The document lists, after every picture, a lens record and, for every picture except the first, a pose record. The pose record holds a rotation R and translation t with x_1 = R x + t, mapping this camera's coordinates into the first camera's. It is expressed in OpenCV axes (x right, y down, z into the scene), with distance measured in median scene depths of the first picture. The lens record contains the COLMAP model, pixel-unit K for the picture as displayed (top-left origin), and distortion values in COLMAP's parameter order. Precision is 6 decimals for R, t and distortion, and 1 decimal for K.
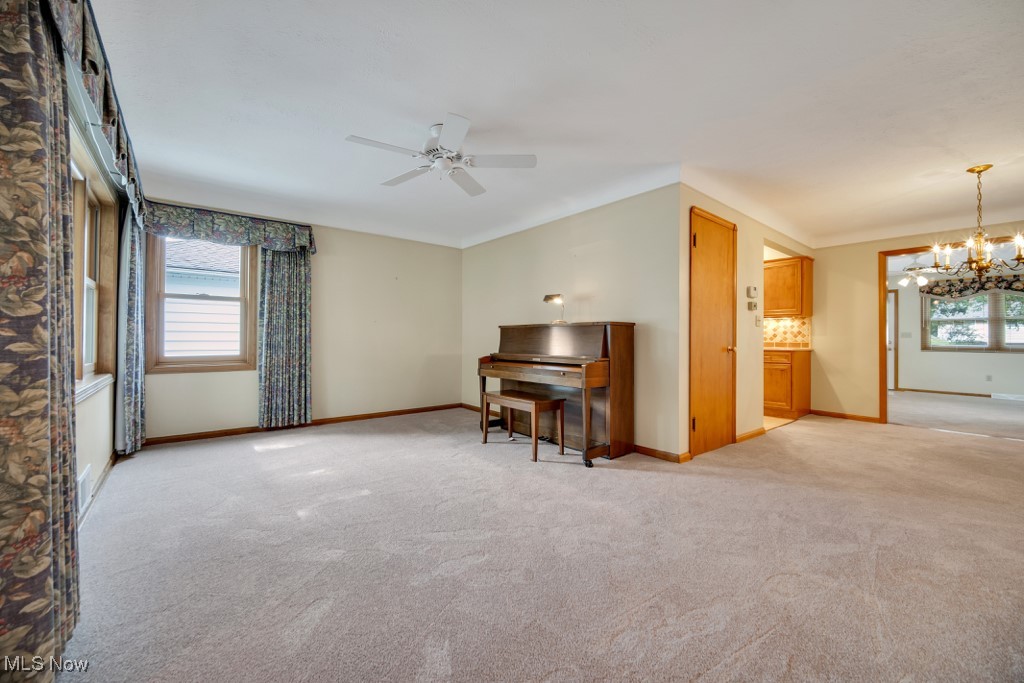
lens RADIAL K [[412.9, 0, 514.7], [0, 412.9, 331.2], [0, 0, 1]] dist [0.002430, 0.000924]
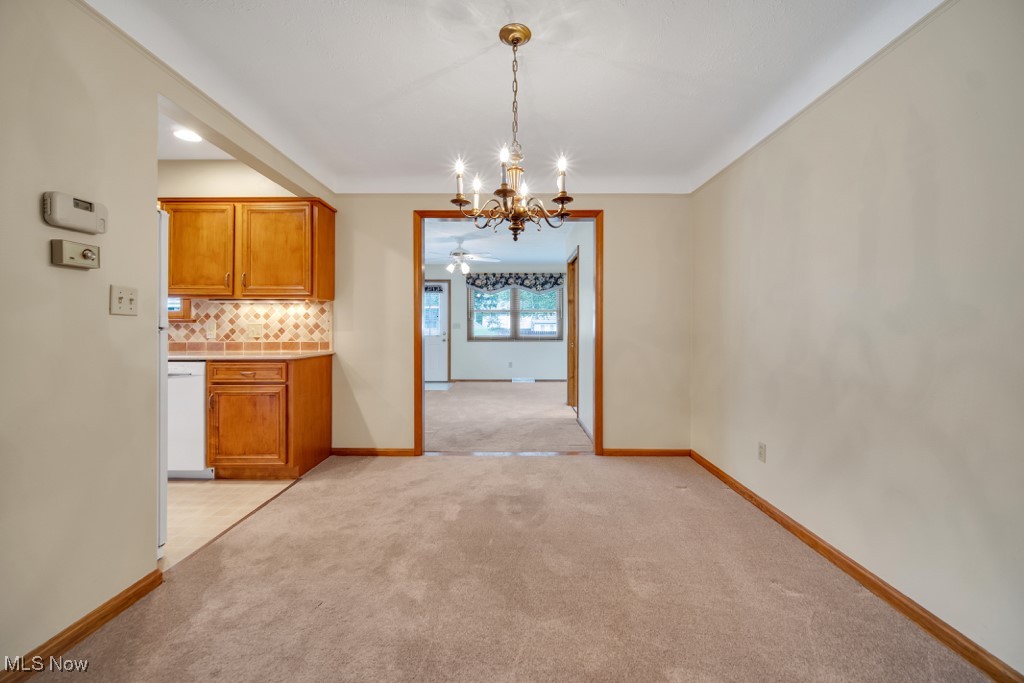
lens RADIAL K [[412.9, 0, 514.7], [0, 412.9, 331.2], [0, 0, 1]] dist [0.002430, 0.000924]
pose [[0.643338, -0.015981, 0.765415, 0.358305], [-0.005984, 0.999647, 0.025902, -0.005859], [-0.765559, -0.021244, 0.643015, 0.330632]]
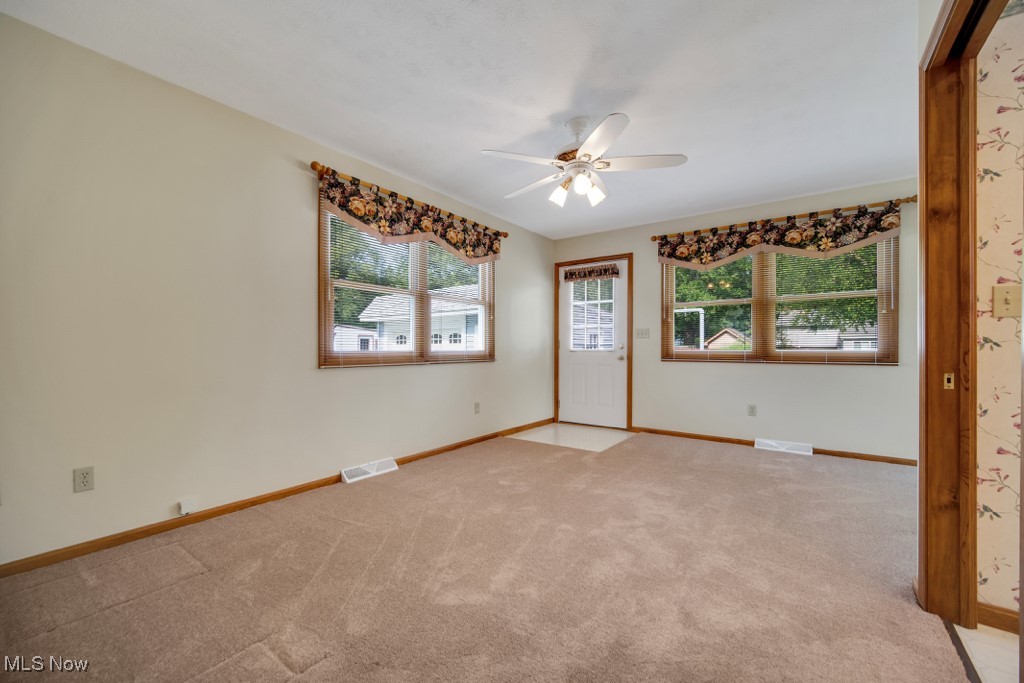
lens RADIAL K [[415.9, 0, 509.5], [0, 415.9, 347.0], [0, 0, 1]] dist [0.000564, -0.000014]
pose [[0.971508, -0.009419, 0.236821, 0.833005], [0.005054, 0.999806, 0.019032, 0.021743], [-0.236955, -0.017293, 0.971367, 0.645218]]
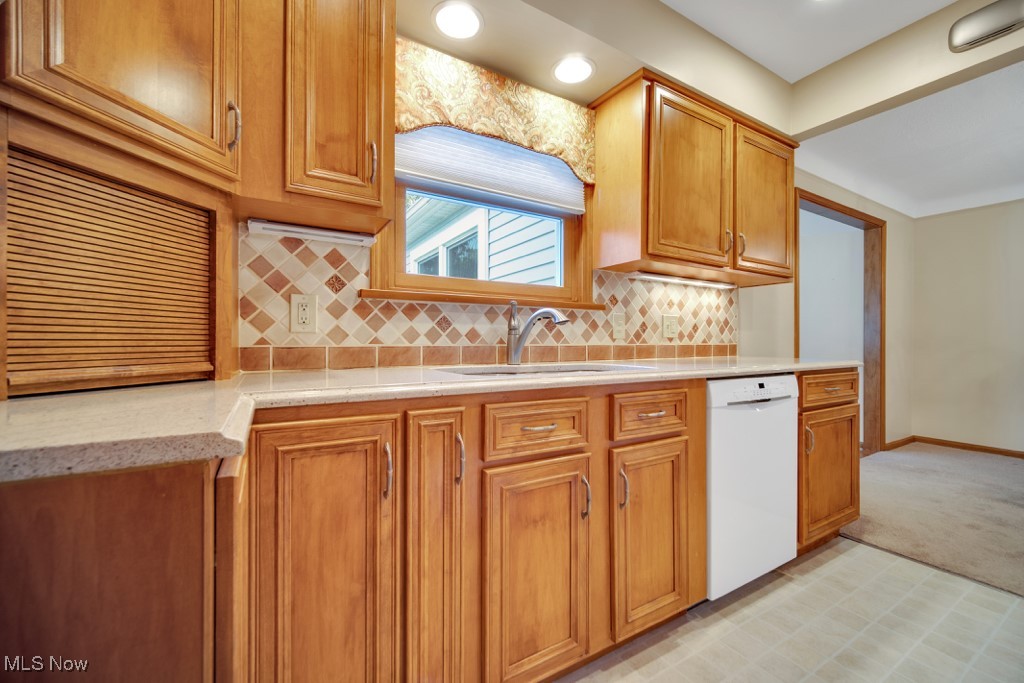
lens RADIAL K [[412.9, 0, 514.7], [0, 412.9, 331.2], [0, 0, 1]] dist [0.002430, 0.000924]
pose [[0.156742, 0.016053, 0.987509, 0.192351], [-0.017875, 0.999750, -0.013415, 0.020219], [-0.987478, -0.015549, 0.156990, 1.020634]]
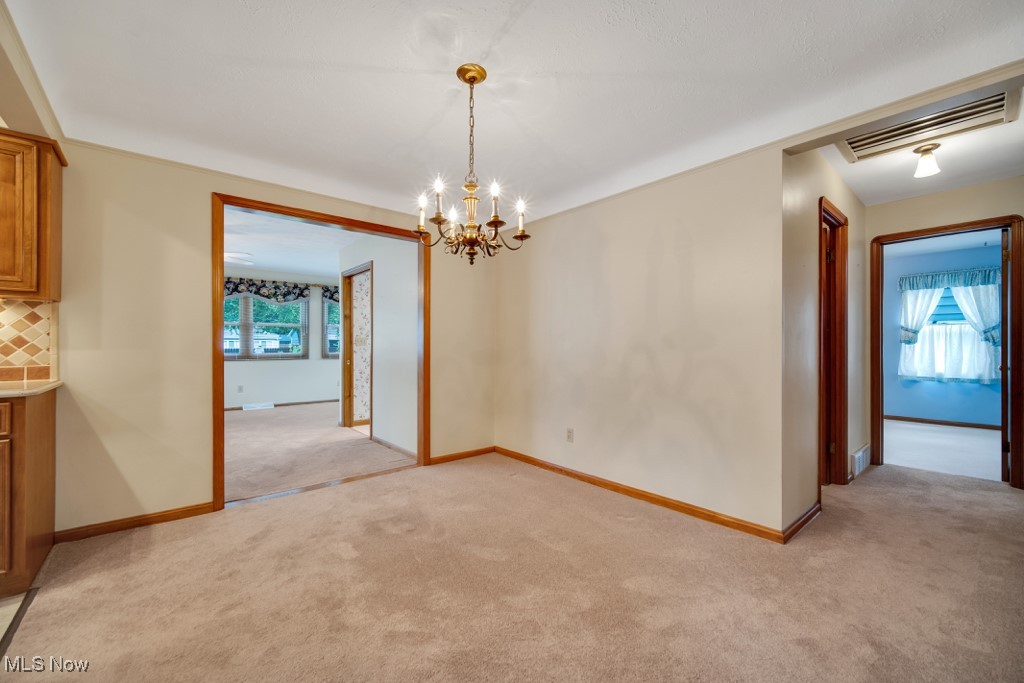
lens RADIAL K [[413.4, 0, 506.9], [0, 413.4, 342.9], [0, 0, 1]] dist [0.001361, 0.000112]
pose [[0.000459, -0.005941, 0.999982, 0.269558], [-0.016689, 0.999843, 0.005948, -0.004522], [-0.999861, -0.016692, 0.000360, 0.484724]]
